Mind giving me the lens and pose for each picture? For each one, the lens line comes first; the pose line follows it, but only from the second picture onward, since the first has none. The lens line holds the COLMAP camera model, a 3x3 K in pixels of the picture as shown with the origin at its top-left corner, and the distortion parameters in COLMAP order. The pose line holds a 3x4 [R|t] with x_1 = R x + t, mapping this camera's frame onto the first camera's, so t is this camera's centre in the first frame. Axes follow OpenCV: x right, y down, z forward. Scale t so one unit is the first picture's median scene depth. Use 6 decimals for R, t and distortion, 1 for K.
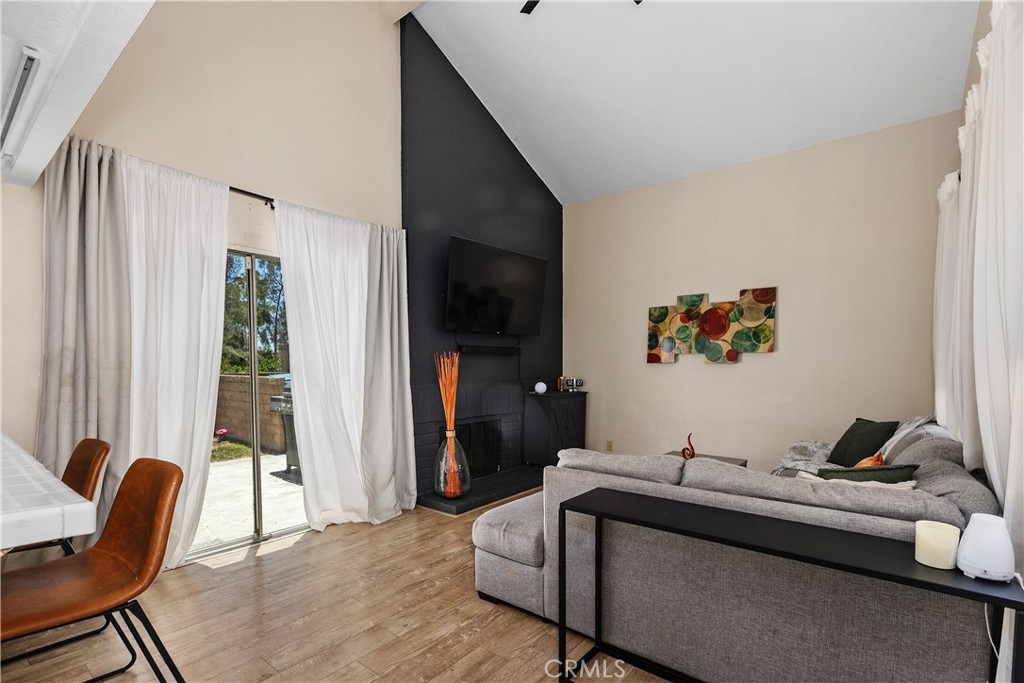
lens RADIAL K [[465.3, 0, 515.7], [0, 465.3, 380.6], [0, 0, 1]] dist [0.002426, 0.000876]
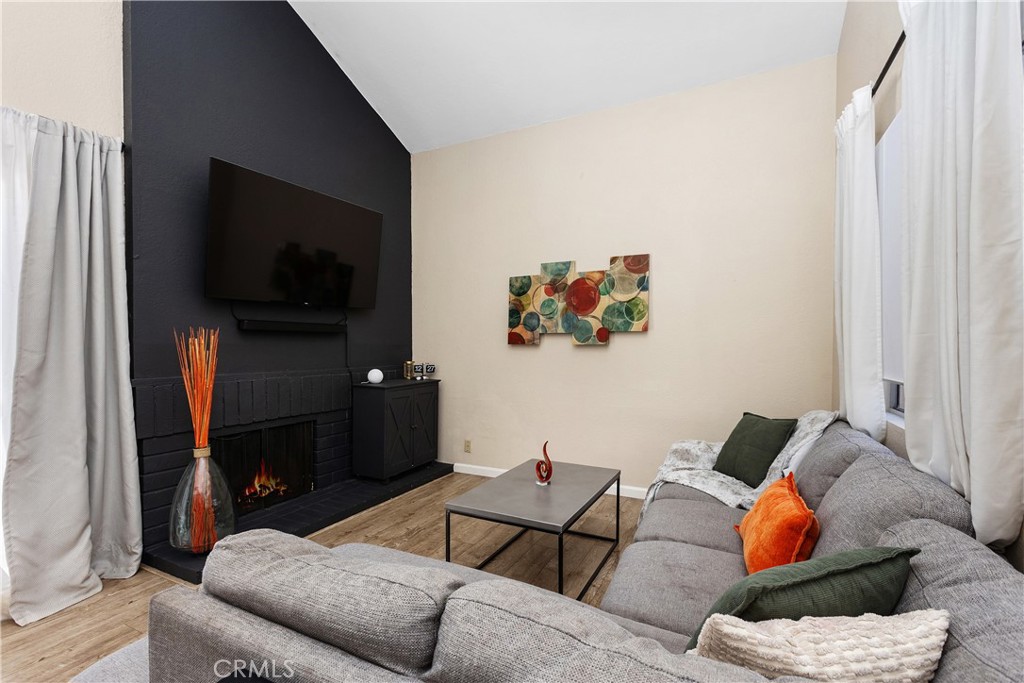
lens RADIAL K [[465.3, 0, 510.3], [0, 465.3, 343.2], [0, 0, 1]] dist [0.002426, 0.000876]
pose [[0.976153, -0.000219, 0.217083, 0.120986], [0.009139, 0.999154, -0.040089, -0.007194], [-0.216891, 0.041117, 0.975330, 0.221816]]
